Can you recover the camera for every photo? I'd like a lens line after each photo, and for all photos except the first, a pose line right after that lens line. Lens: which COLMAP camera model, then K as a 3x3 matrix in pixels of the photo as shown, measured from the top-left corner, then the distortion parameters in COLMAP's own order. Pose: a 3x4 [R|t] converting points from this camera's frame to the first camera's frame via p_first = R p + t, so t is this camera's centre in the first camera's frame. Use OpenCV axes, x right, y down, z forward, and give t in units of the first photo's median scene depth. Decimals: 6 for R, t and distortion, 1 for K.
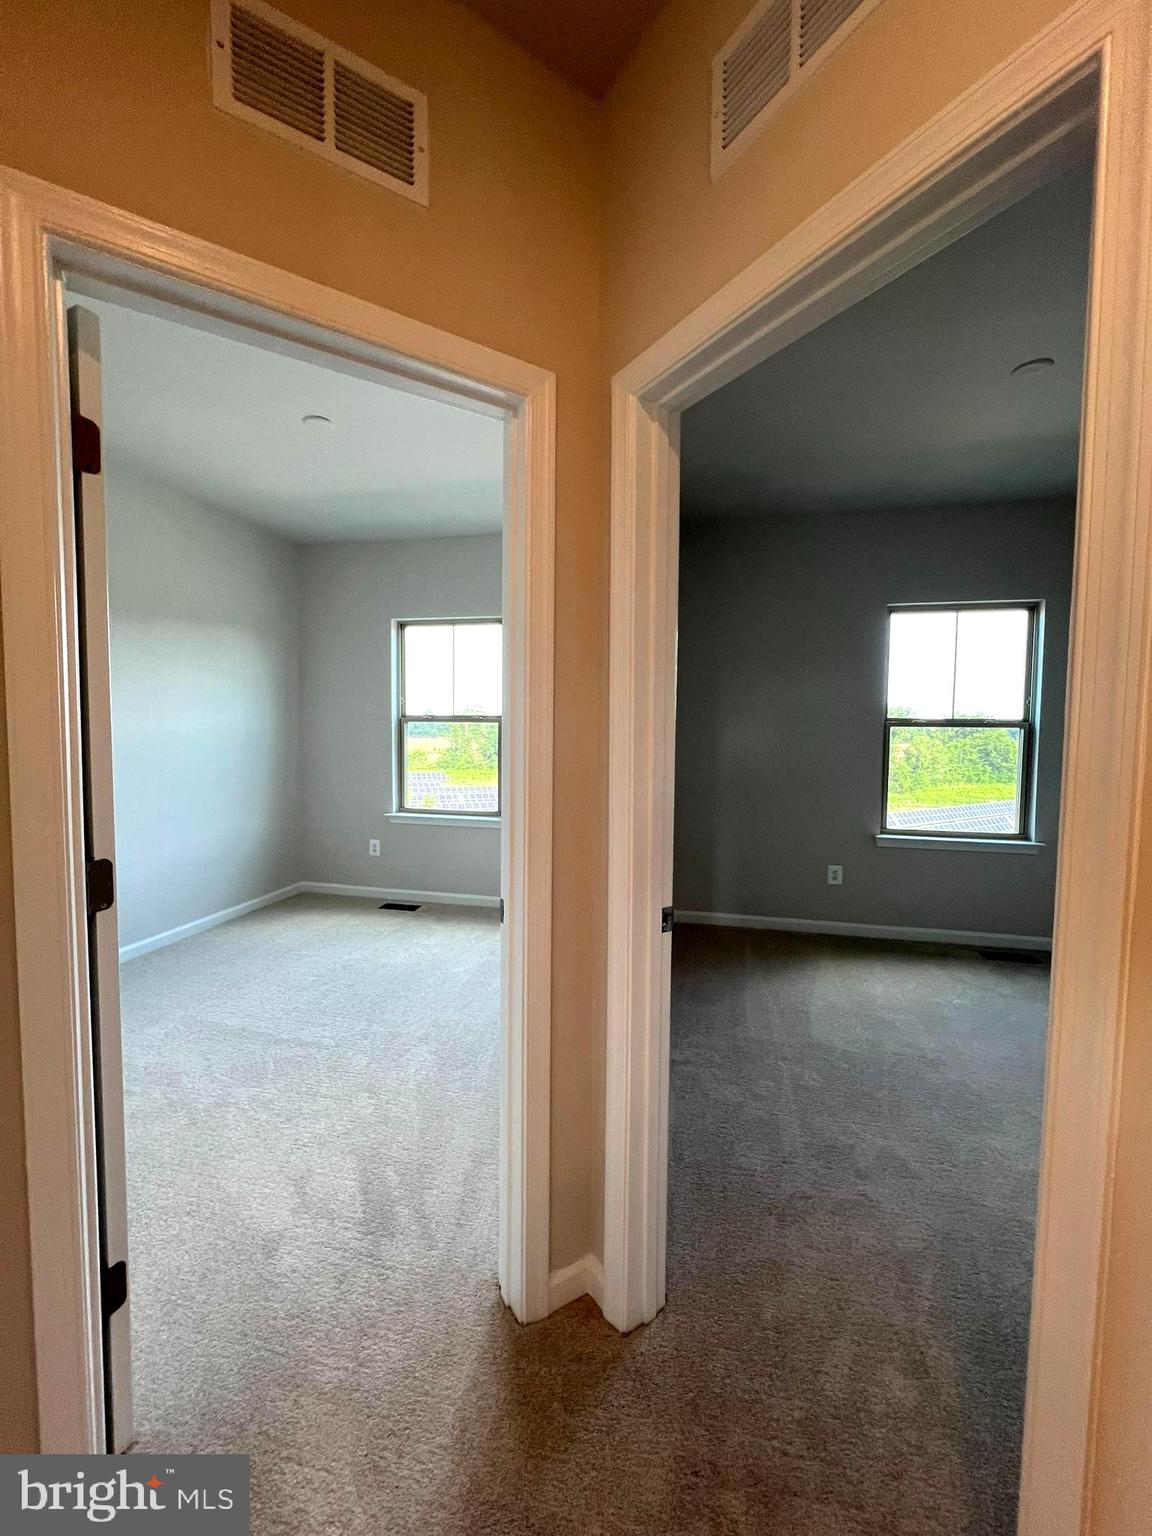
lens RADIAL K [[613.4, 0, 579.7], [0, 613.4, 762.9], [0, 0, 1]] dist [-0.003891, 0.000884]
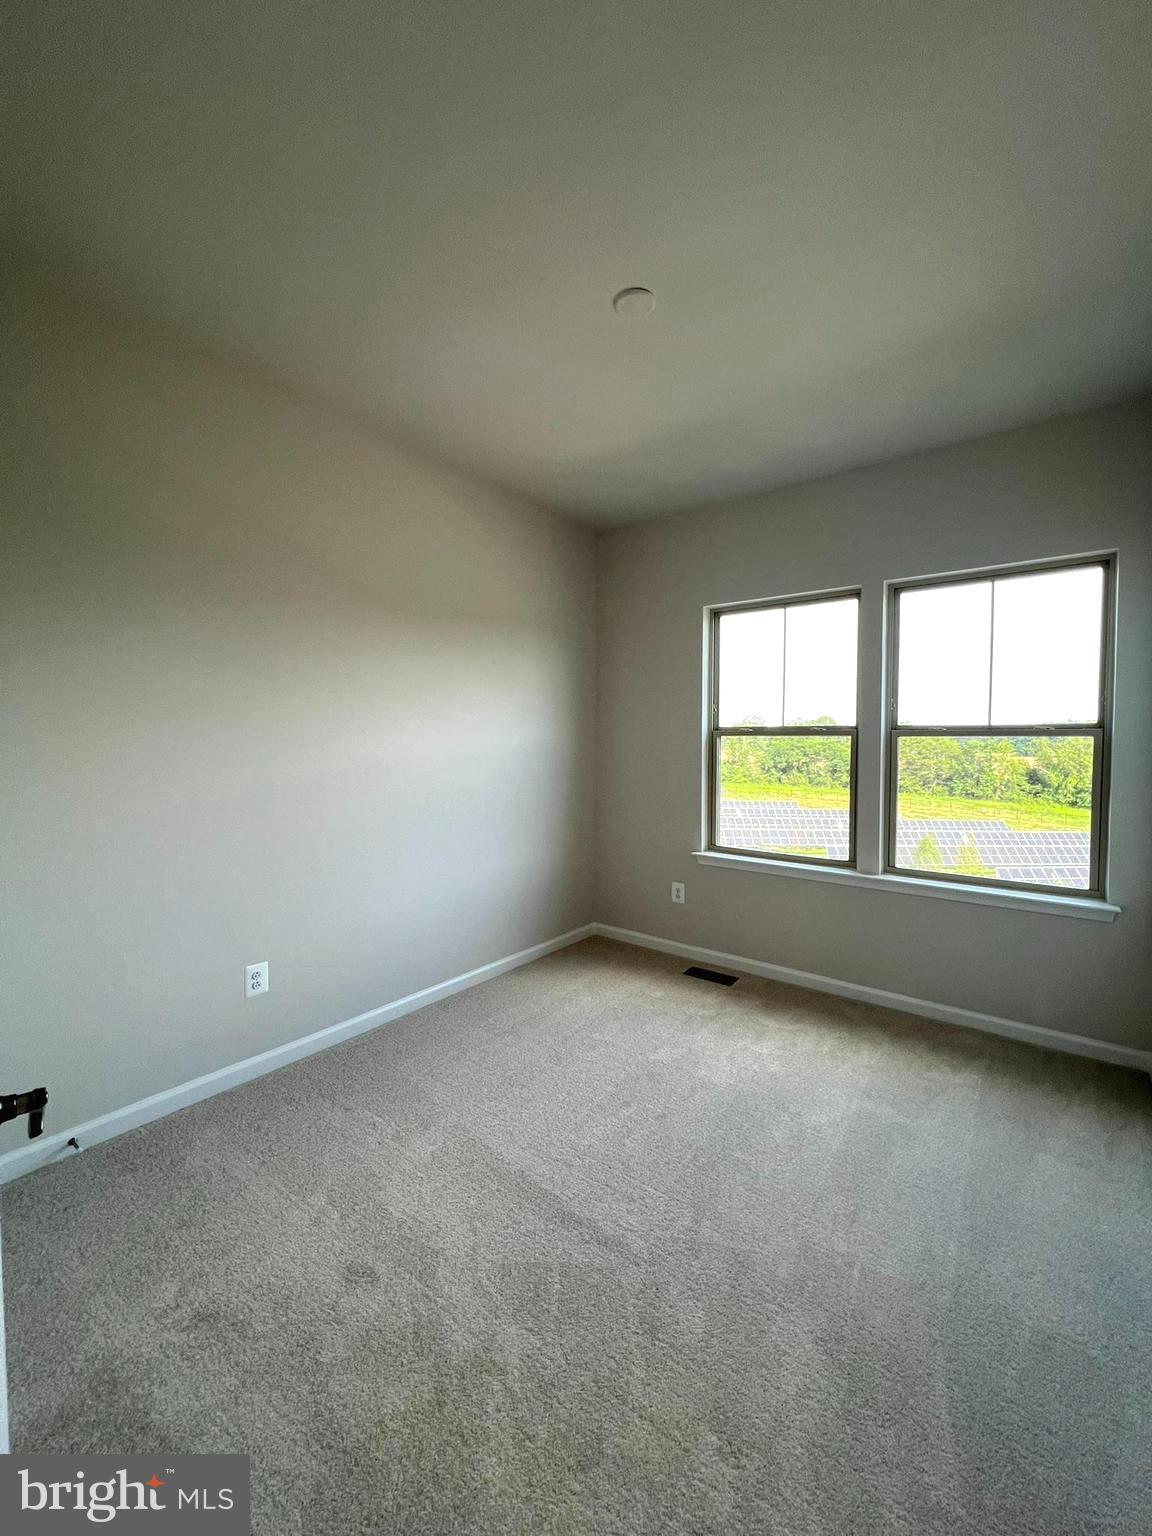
lens RADIAL K [[613.4, 0, 579.7], [0, 613.4, 762.9], [0, 0, 1]] dist [-0.003891, 0.000884]
pose [[0.903780, 0.007502, -0.427931, -0.111004], [-0.016415, 0.999718, -0.017141, -0.016489], [0.427682, 0.022517, 0.903649, 0.220285]]
